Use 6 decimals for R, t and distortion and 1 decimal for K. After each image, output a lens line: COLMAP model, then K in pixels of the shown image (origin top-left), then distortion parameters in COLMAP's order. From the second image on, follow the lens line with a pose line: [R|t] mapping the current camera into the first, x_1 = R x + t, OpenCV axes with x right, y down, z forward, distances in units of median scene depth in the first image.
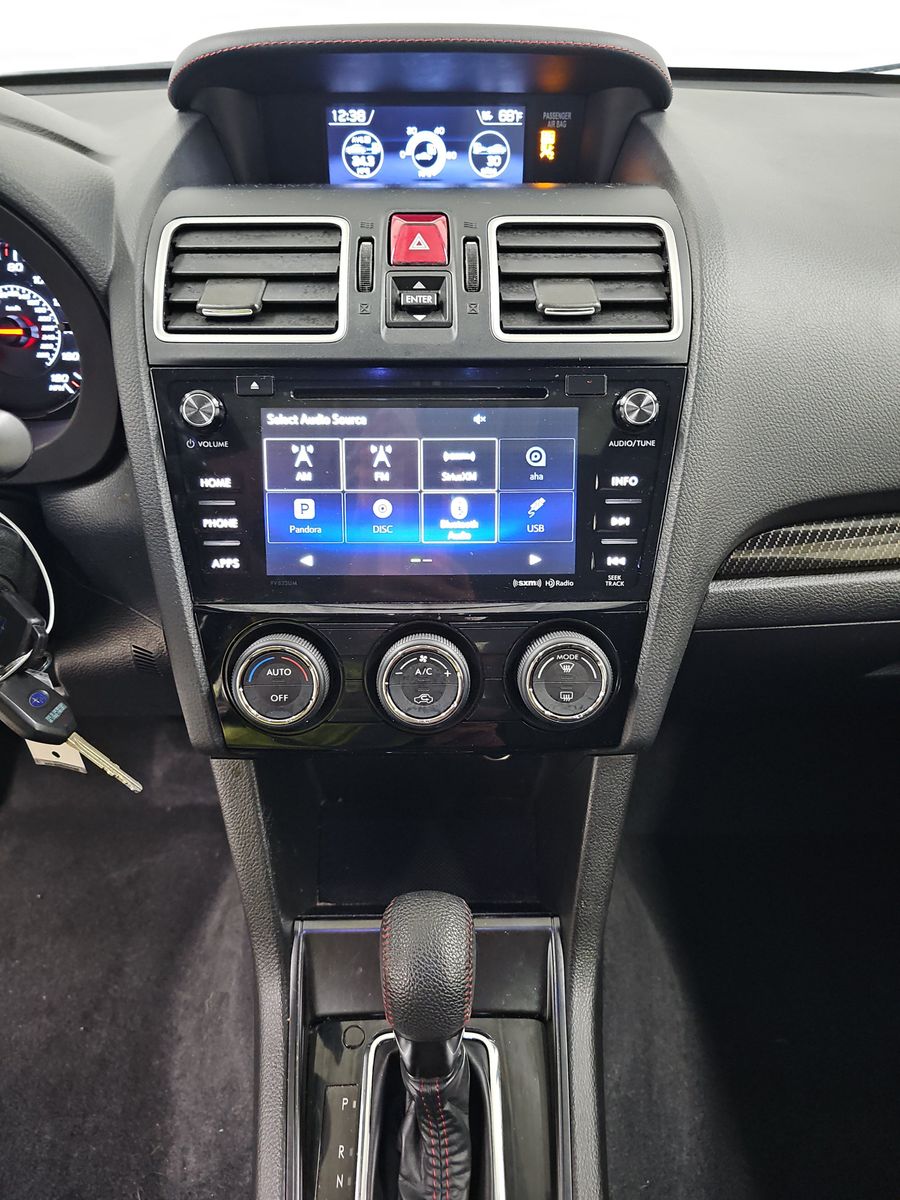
lens RADIAL K [[797.6, 0, 450.0], [0, 797.6, 600.0], [0, 0, 1]] dist [0.033370, -0.003391]
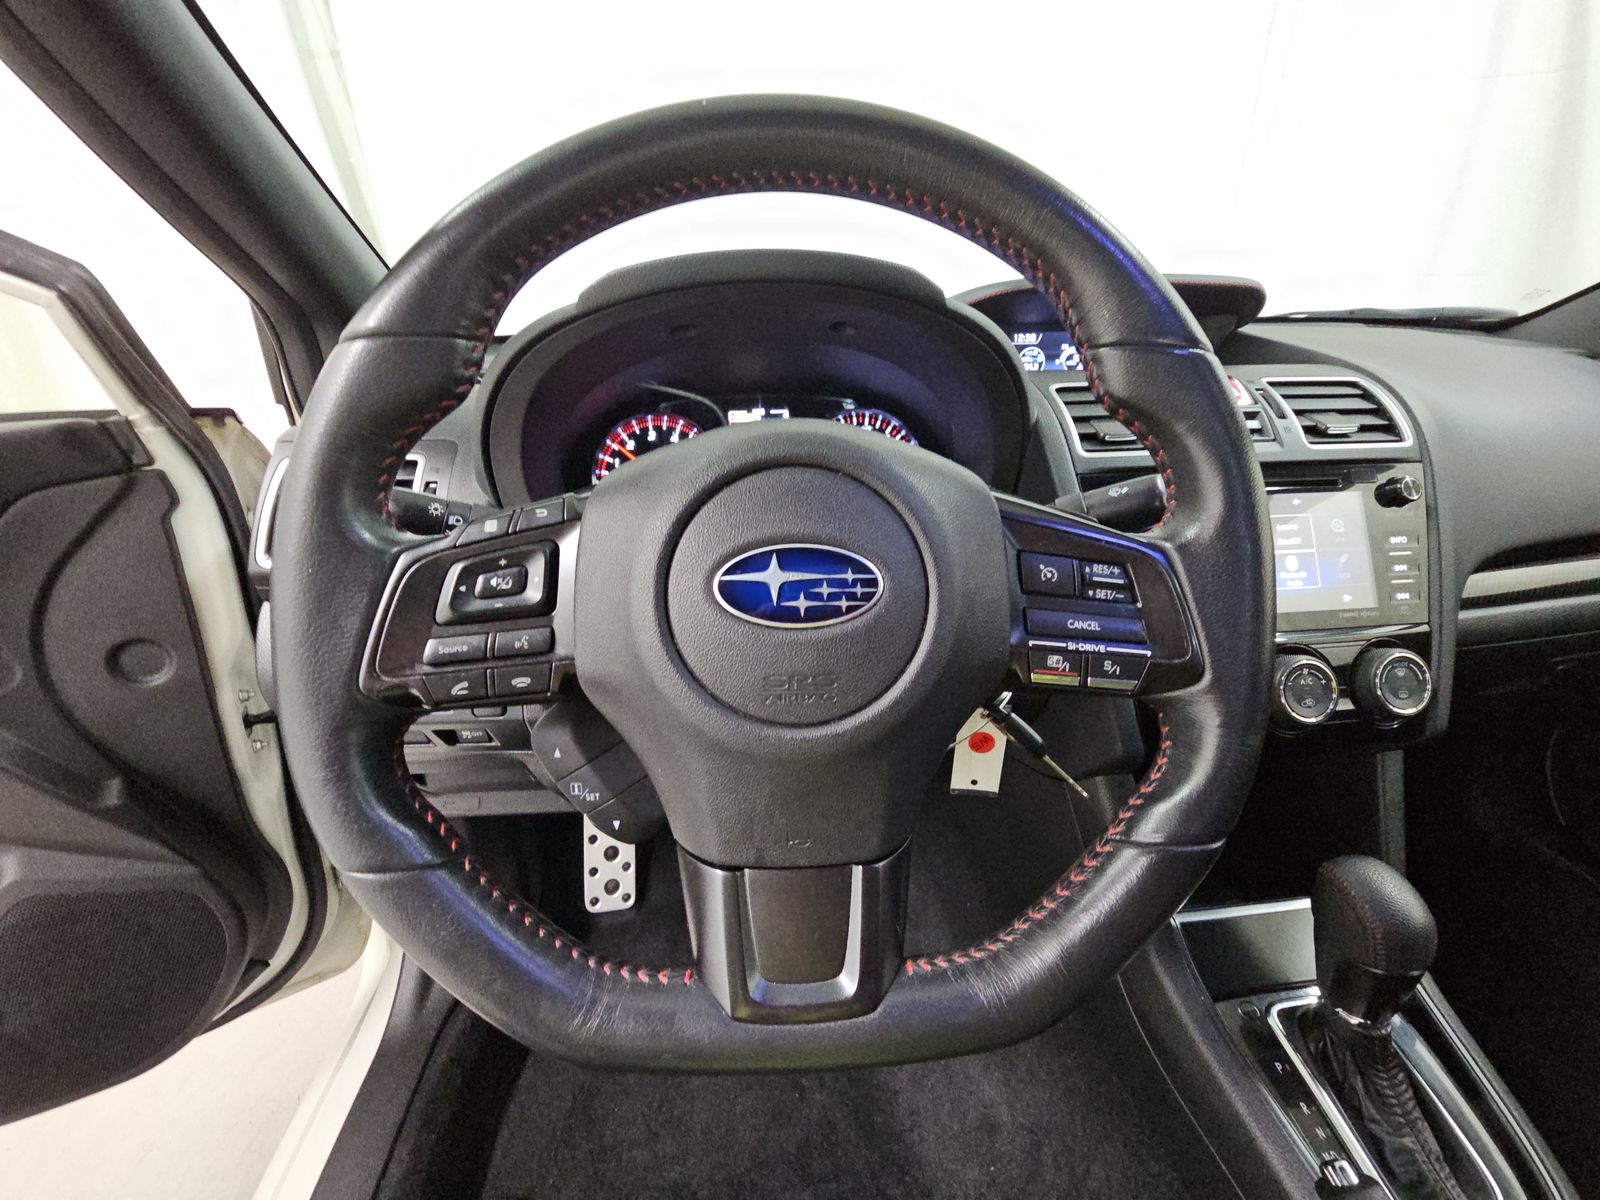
lens RADIAL K [[650.0, 0, 800.0], [0, 650.0, 600.0], [0, 0, 1]] dist [-0.001658, -0.000438]
pose [[0.994409, -0.045156, 0.095458, -3.935669], [0.065547, 0.972682, -0.222697, 0.585710], [-0.082794, 0.227709, 0.970203, -0.021812]]
